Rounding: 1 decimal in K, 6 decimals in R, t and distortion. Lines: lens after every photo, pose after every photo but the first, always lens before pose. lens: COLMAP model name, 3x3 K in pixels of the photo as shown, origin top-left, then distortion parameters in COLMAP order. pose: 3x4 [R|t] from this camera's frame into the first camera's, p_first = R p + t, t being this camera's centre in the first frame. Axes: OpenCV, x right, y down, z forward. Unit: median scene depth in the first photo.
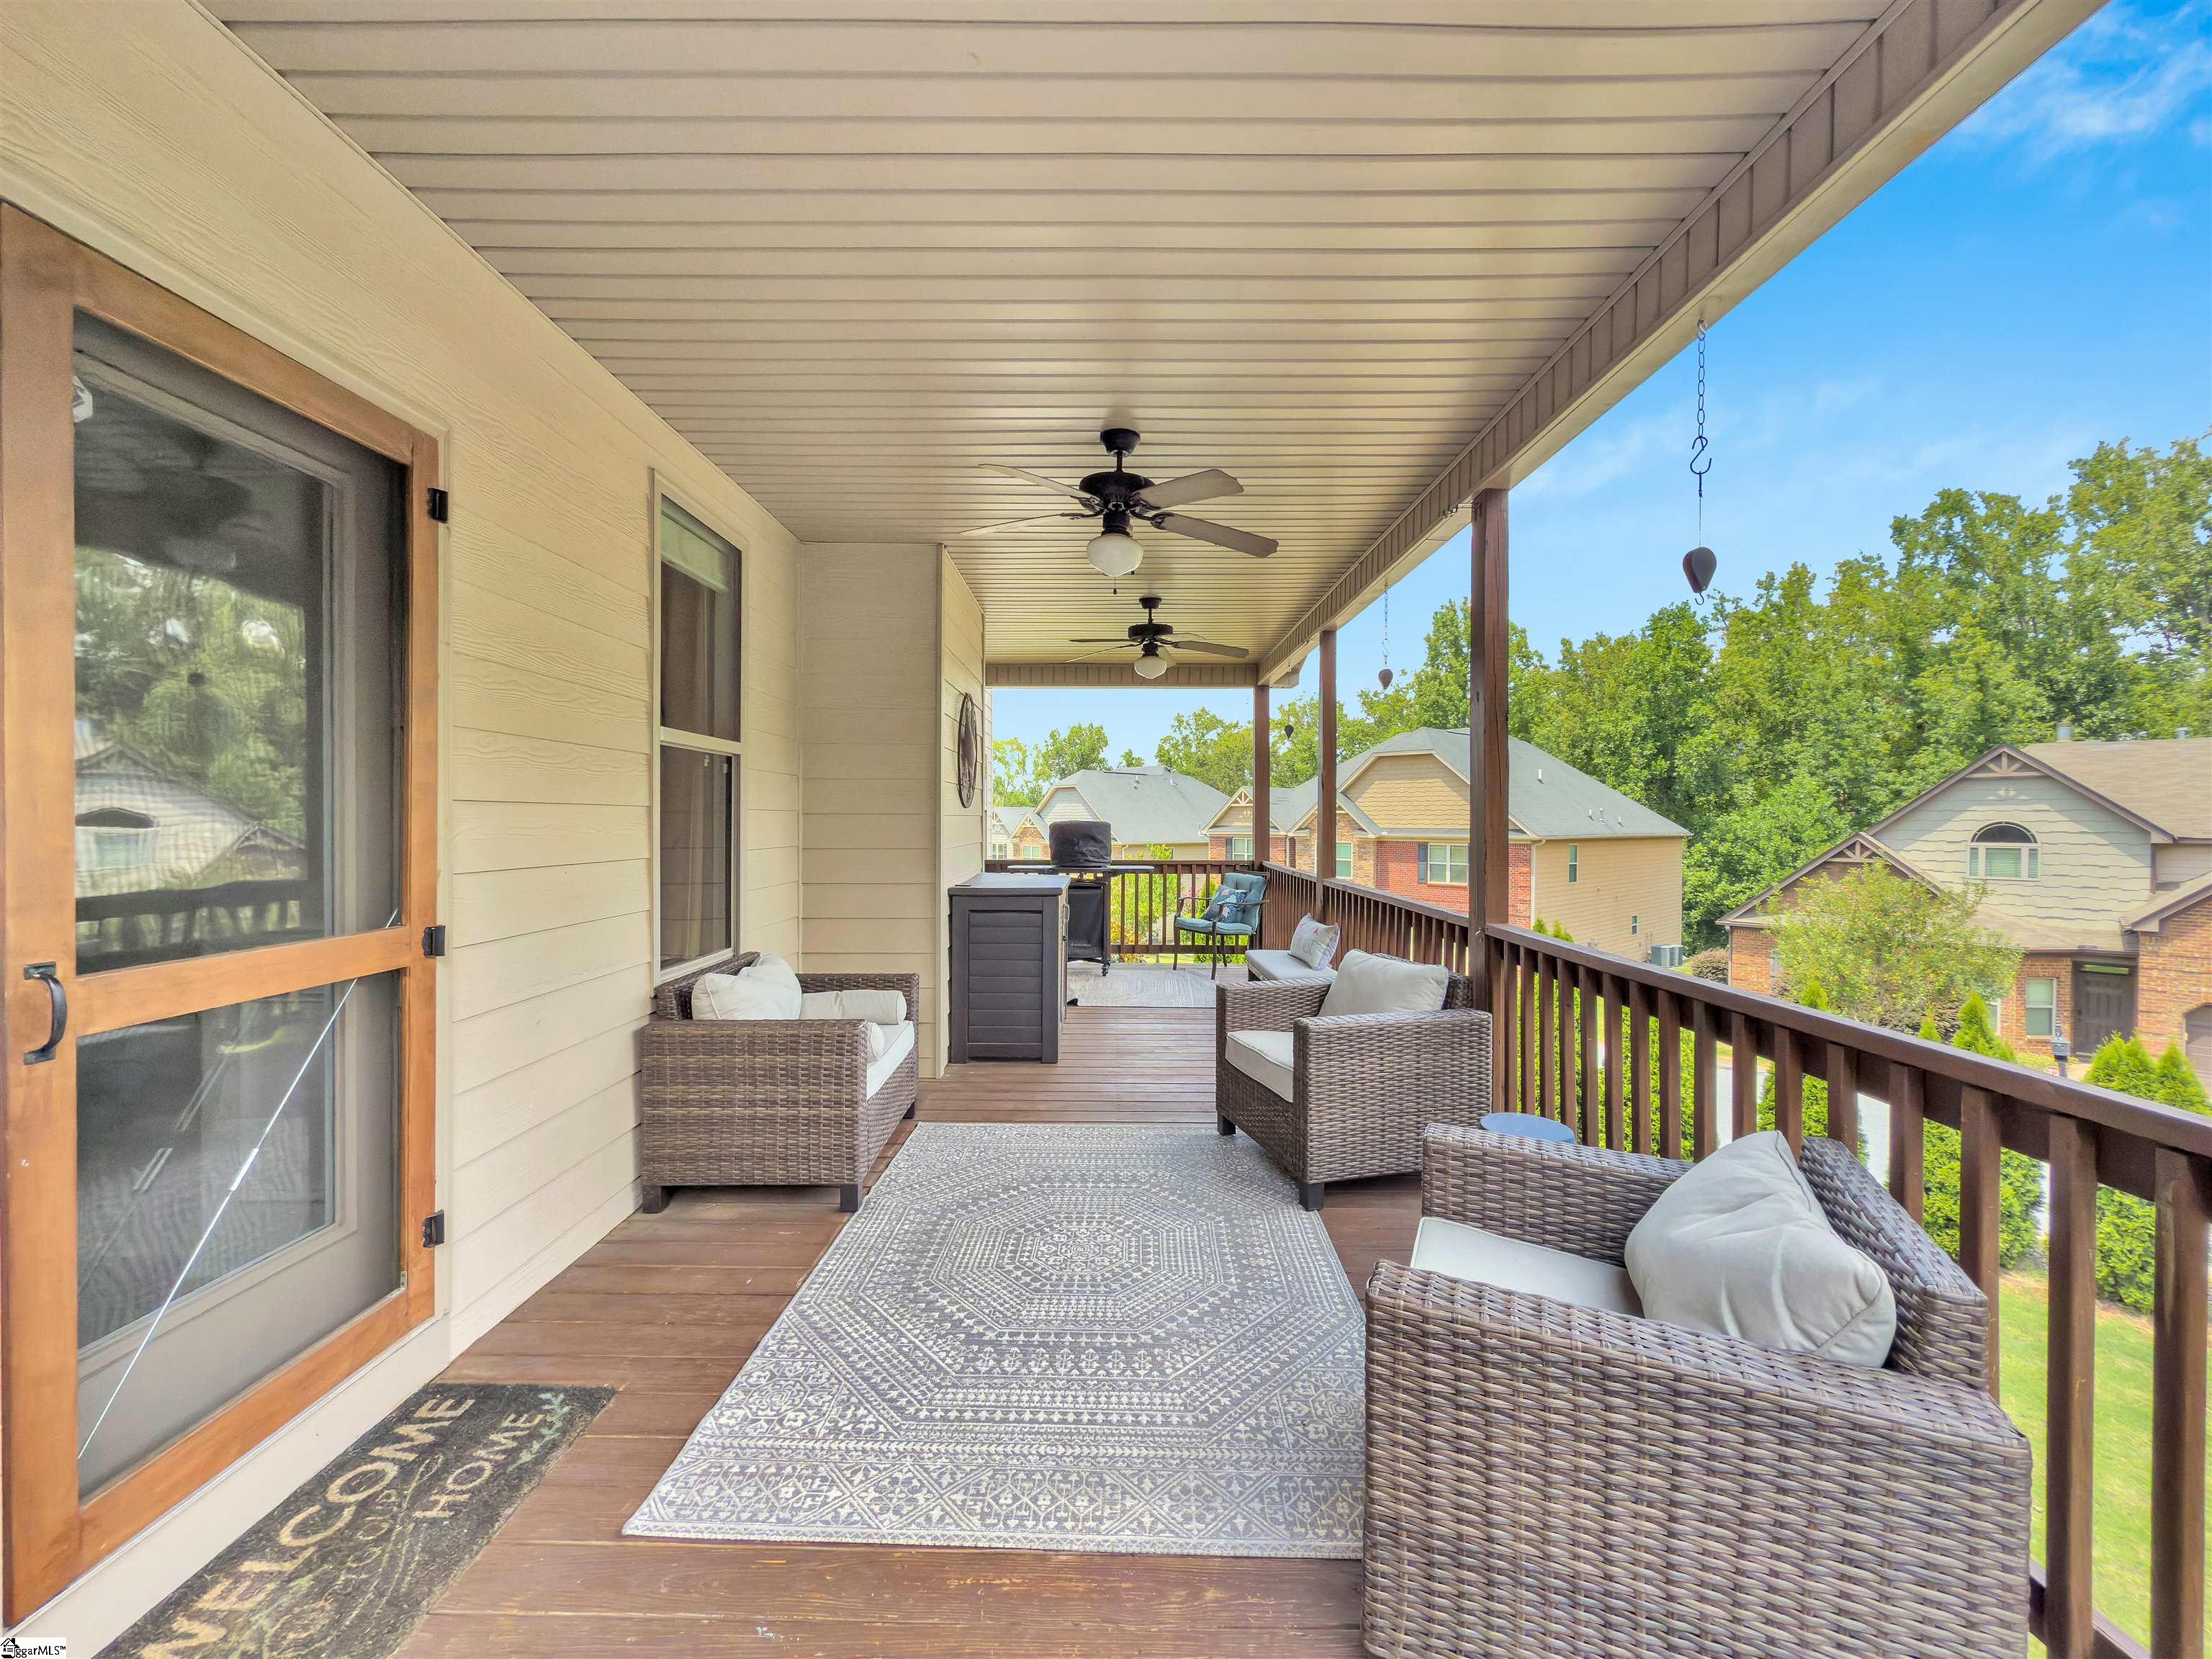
lens RADIAL K [[886.5, 0, 1131.3], [0, 886.5, 823.0], [0, 0, 1]] dist [-0.001156, -0.000279]
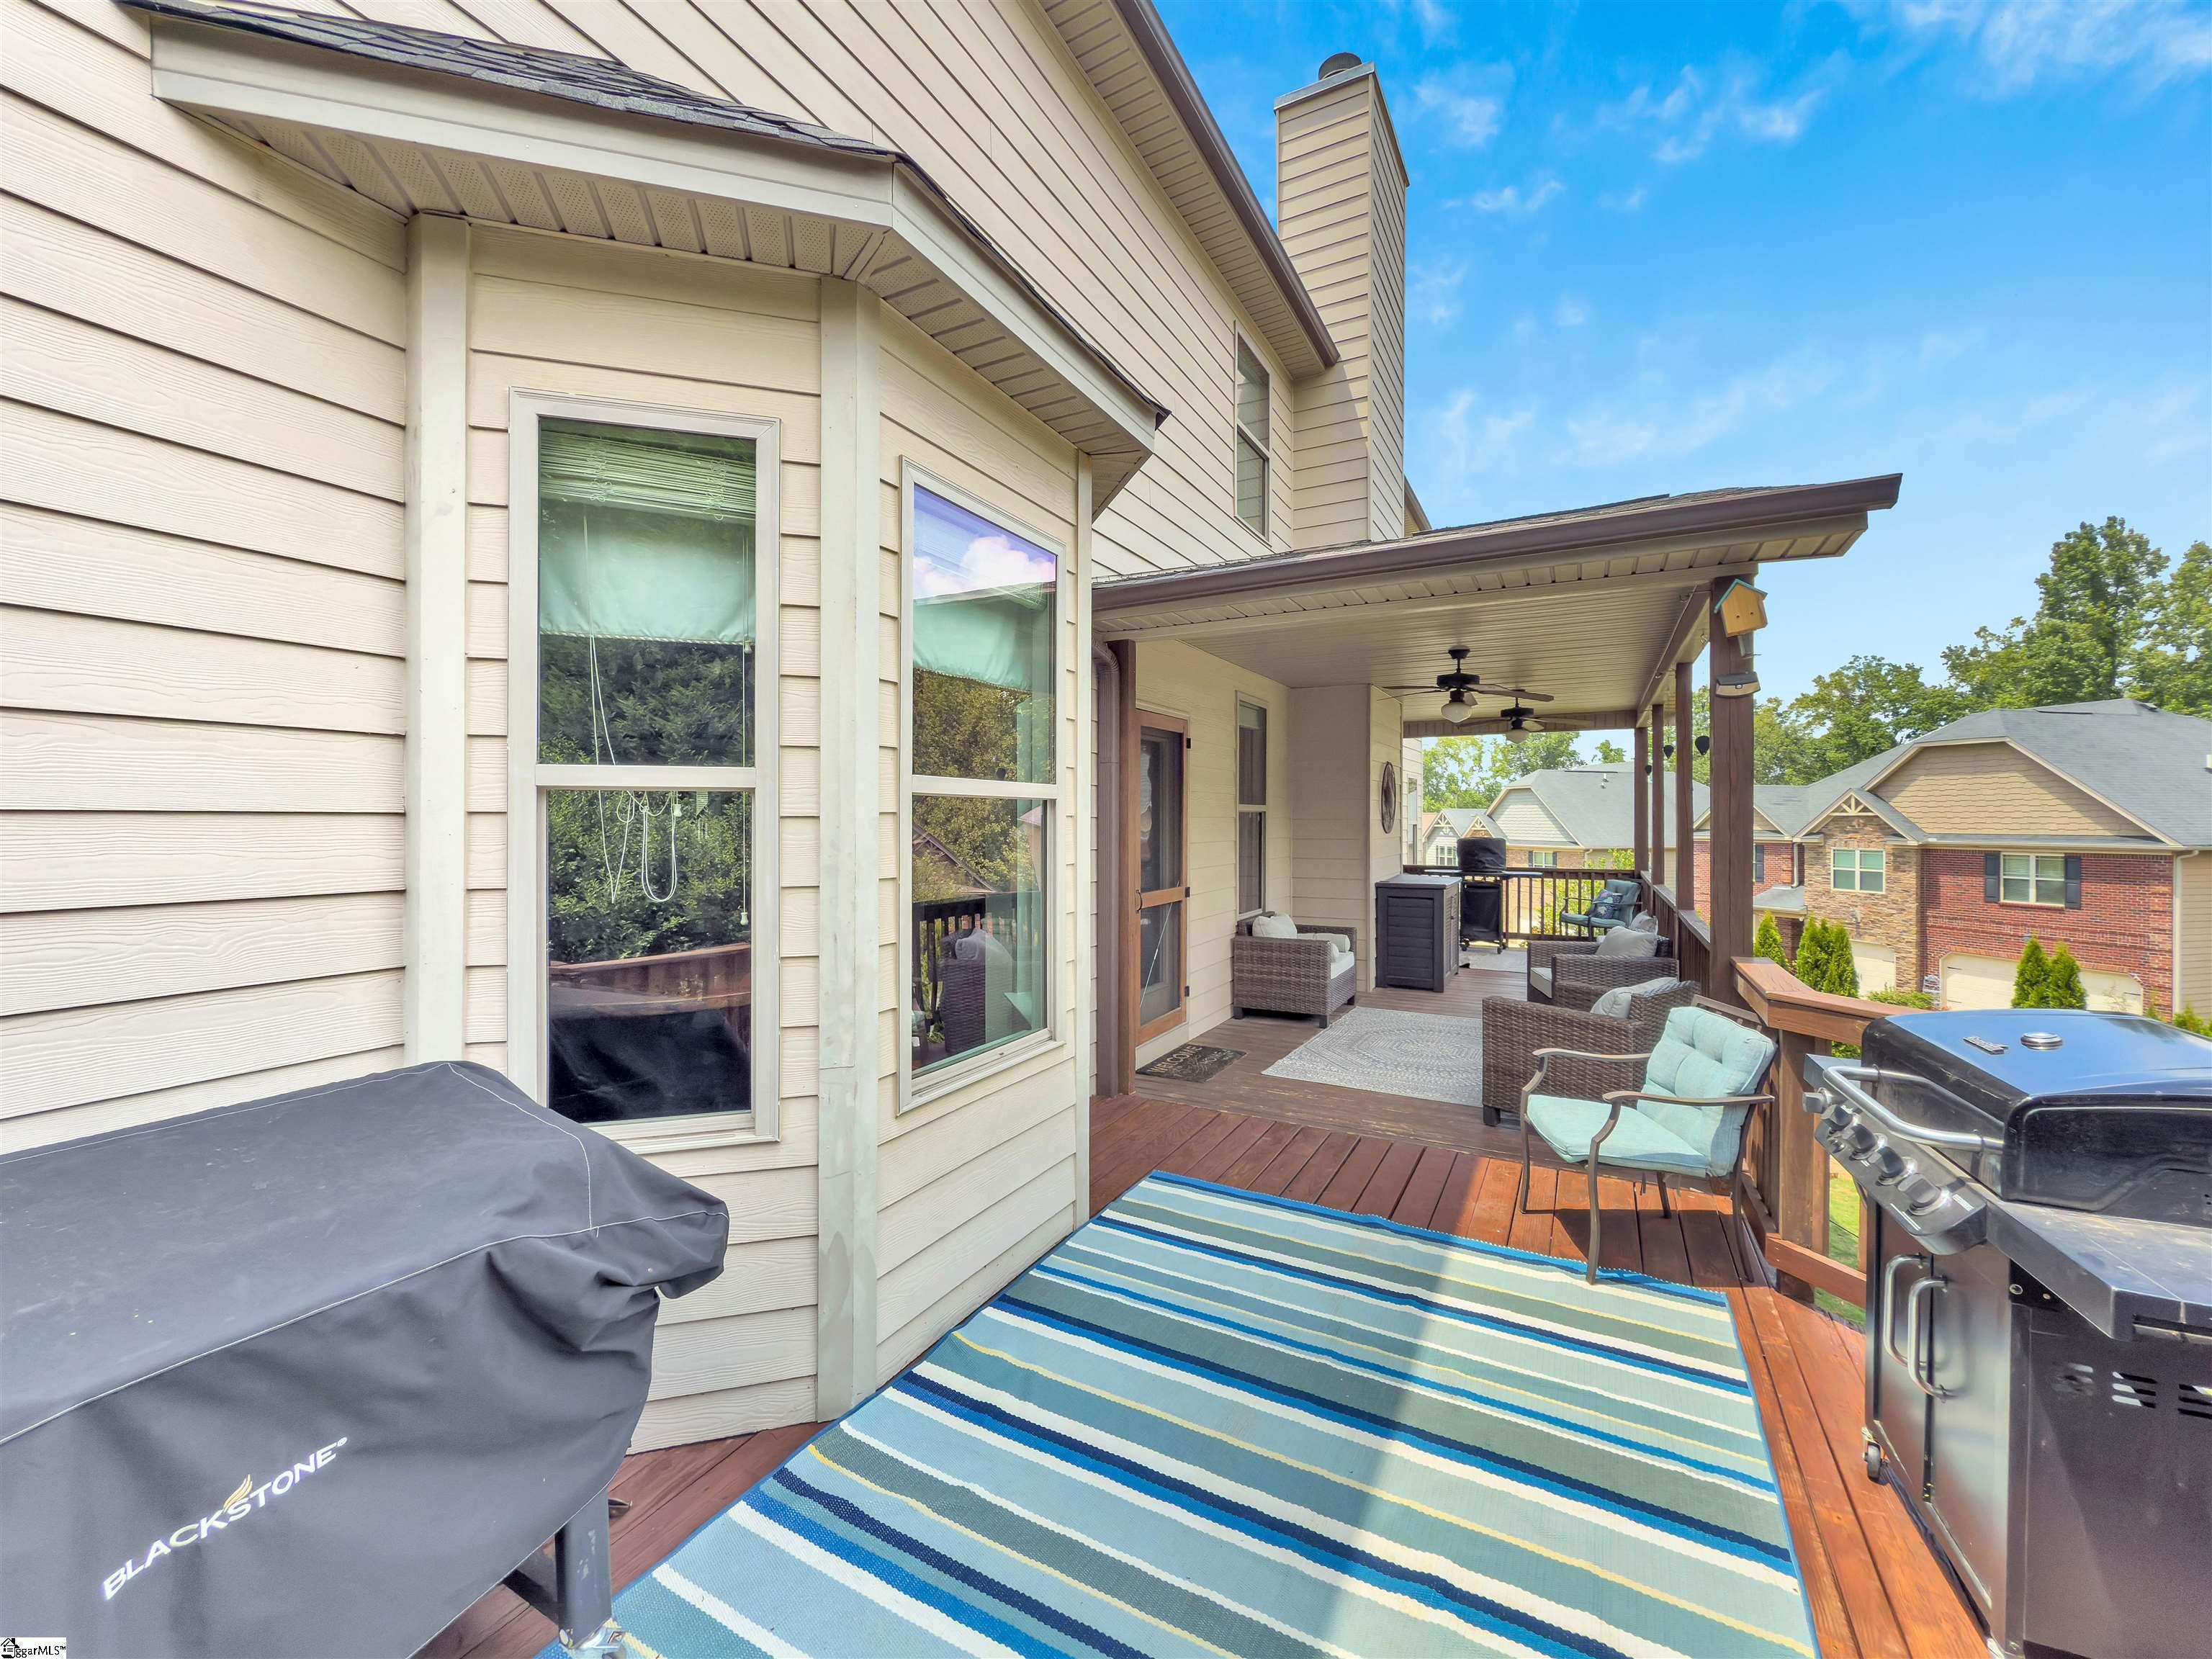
lens RADIAL K [[886.5, 0, 1131.3], [0, 886.5, 823.0], [0, 0, 1]] dist [-0.001156, -0.000279]
pose [[0.880032, -0.002197, -0.474910, 0.184918], [0.001816, 0.999998, -0.001261, -0.038194], [0.474912, 0.000247, 0.880033, -0.698200]]
